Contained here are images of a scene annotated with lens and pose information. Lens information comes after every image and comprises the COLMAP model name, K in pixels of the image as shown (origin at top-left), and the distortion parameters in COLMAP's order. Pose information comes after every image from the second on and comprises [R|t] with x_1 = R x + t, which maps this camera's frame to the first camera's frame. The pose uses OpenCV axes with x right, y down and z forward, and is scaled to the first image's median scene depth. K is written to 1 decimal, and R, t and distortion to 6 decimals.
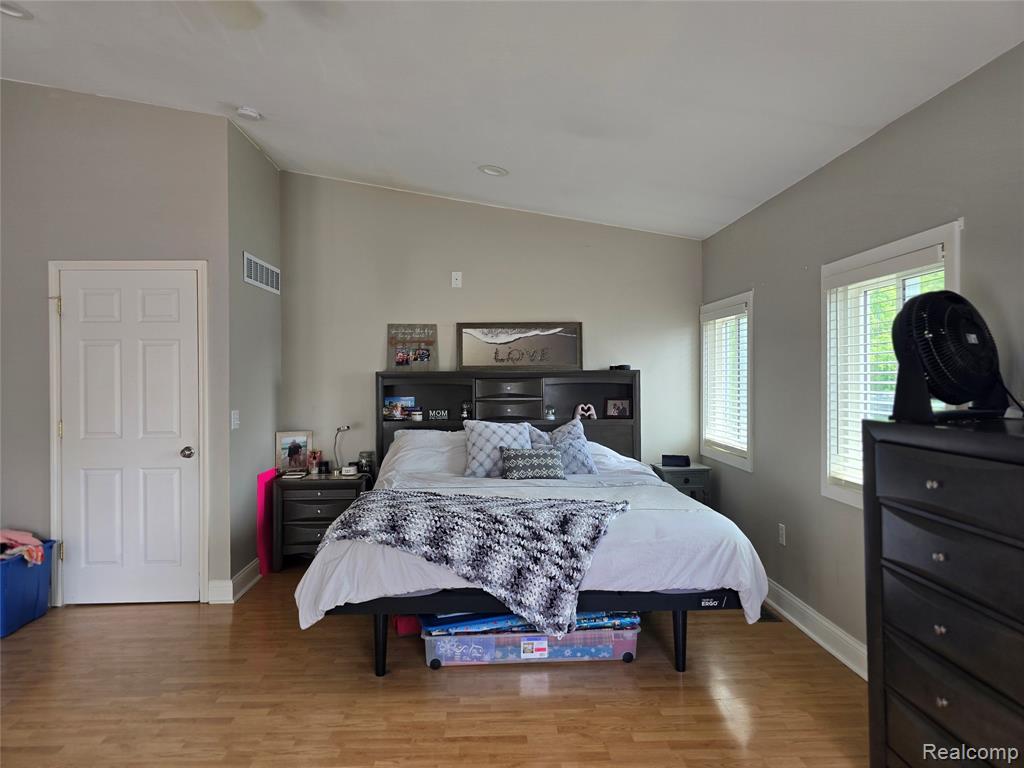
lens RADIAL K [[690.8, 0, 509.1], [0, 690.8, 376.4], [0, 0, 1]] dist [0.066866, -0.063821]
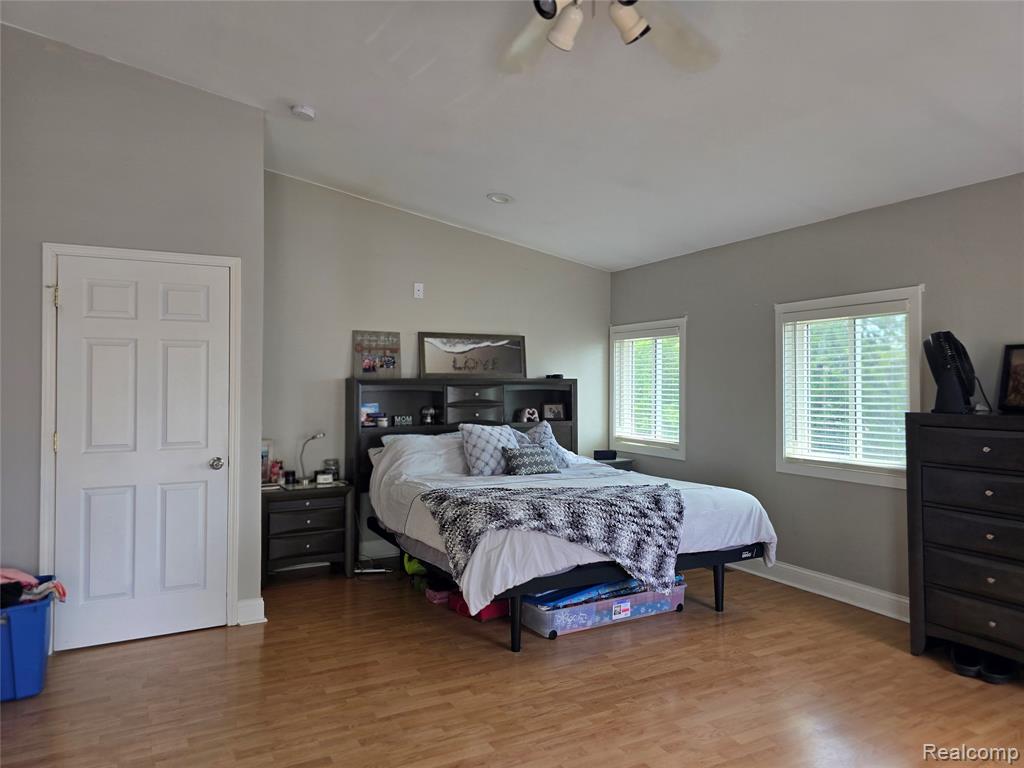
lens RADIAL K [[690.8, 0, 514.1], [0, 690.8, 370.8], [0, 0, 1]] dist [0.066866, -0.063821]
pose [[0.896592, 0.014998, 0.442603, -0.517482], [-0.005485, 0.999726, -0.022766, 0.005358], [-0.442823, 0.017984, 0.896429, -0.000692]]
